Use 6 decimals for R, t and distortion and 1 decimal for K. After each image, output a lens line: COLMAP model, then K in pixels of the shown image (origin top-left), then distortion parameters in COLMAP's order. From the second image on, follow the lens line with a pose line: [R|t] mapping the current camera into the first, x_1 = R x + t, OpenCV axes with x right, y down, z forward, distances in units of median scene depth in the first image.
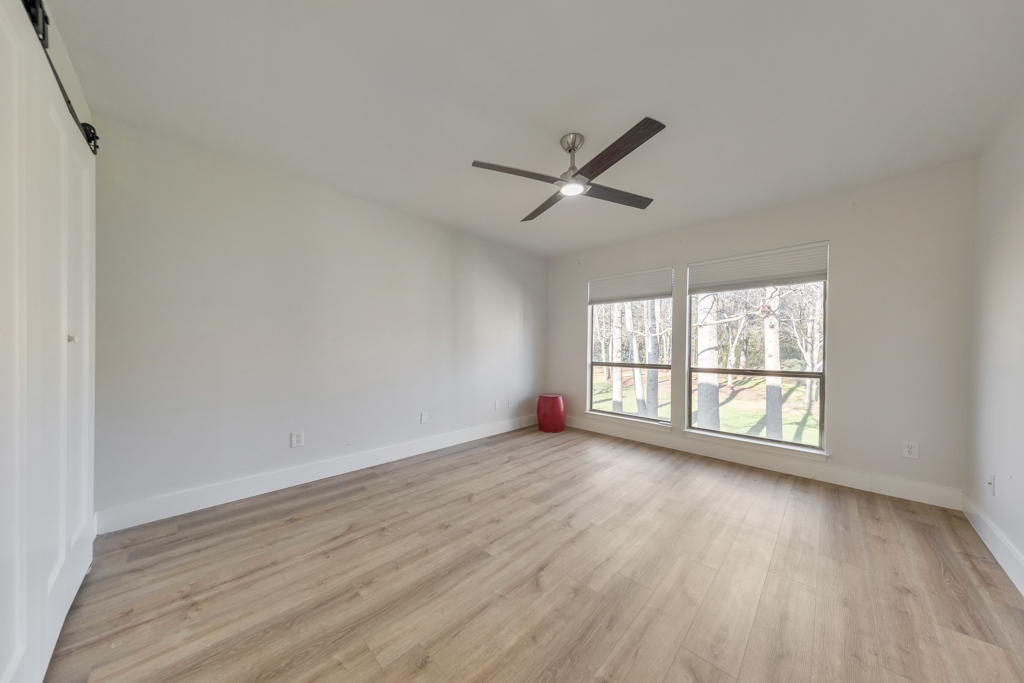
lens RADIAL K [[322.6, 0, 513.2], [0, 322.6, 345.8], [0, 0, 1]] dist [0.005880, -0.000117]
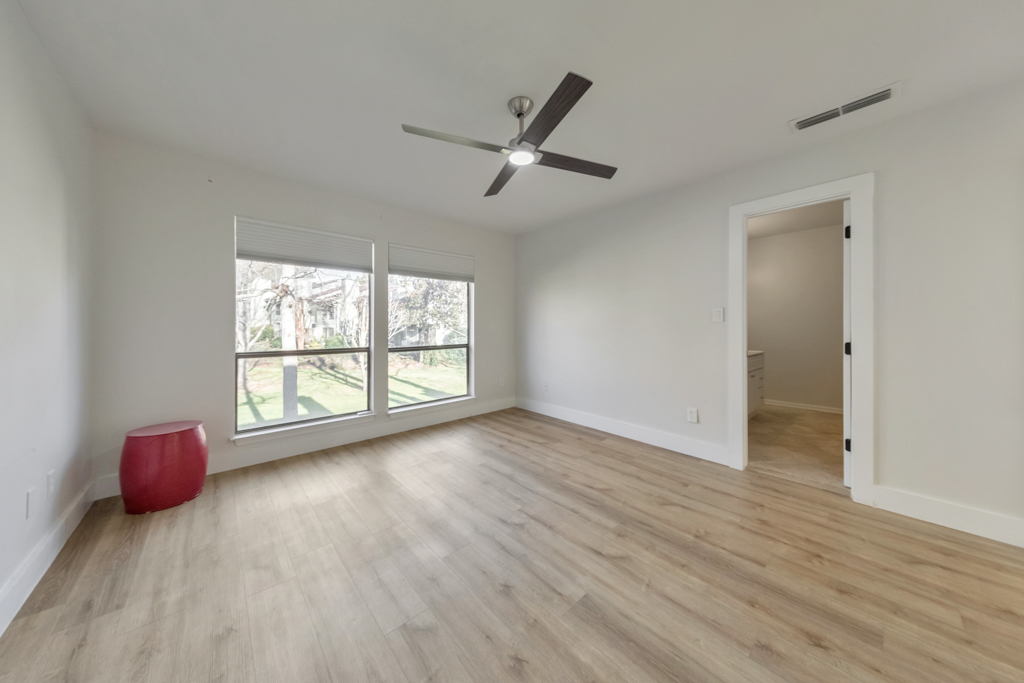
lens RADIAL K [[331.1, 0, 516.4], [0, 331.1, 327.9], [0, 0, 1]] dist [0.007773, -0.000170]
pose [[0.060103, -0.011859, 0.998122, -0.642162], [0.003965, 0.999924, 0.011642, -0.006602], [-0.998184, 0.003258, 0.060145, 0.817326]]
